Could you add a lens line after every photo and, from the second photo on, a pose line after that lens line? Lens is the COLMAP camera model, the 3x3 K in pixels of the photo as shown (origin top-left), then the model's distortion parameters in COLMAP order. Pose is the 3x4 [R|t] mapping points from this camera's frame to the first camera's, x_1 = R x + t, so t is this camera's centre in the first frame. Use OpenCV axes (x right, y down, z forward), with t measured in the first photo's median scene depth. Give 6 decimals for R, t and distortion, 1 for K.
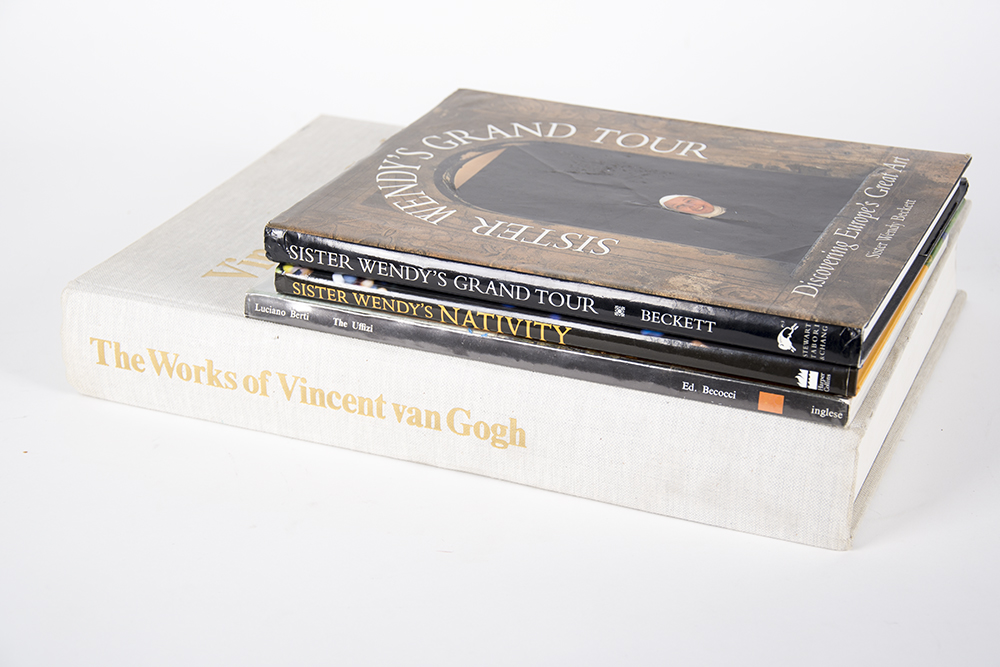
lens RADIAL K [[2146.2, 0, 502.8], [0, 2146.2, 331.3], [0, 0, 1]] dist [0.526328, 0.000000]
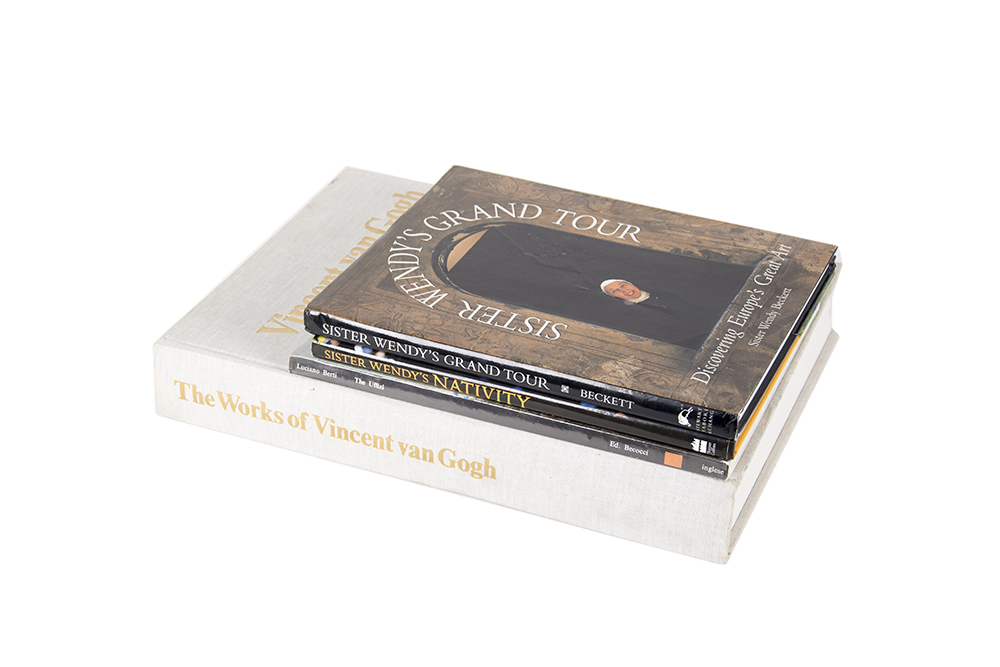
lens RADIAL K [[2010.2, 0, 499.7], [0, 2010.2, 339.4], [0, 0, 1]] dist [0.561945, 0.000000]
pose [[0.999864, 0.015124, -0.006532, 0.019130], [-0.014202, 0.992245, 0.123480, -0.181447], [0.008349, -0.123371, 0.992326, -0.239969]]
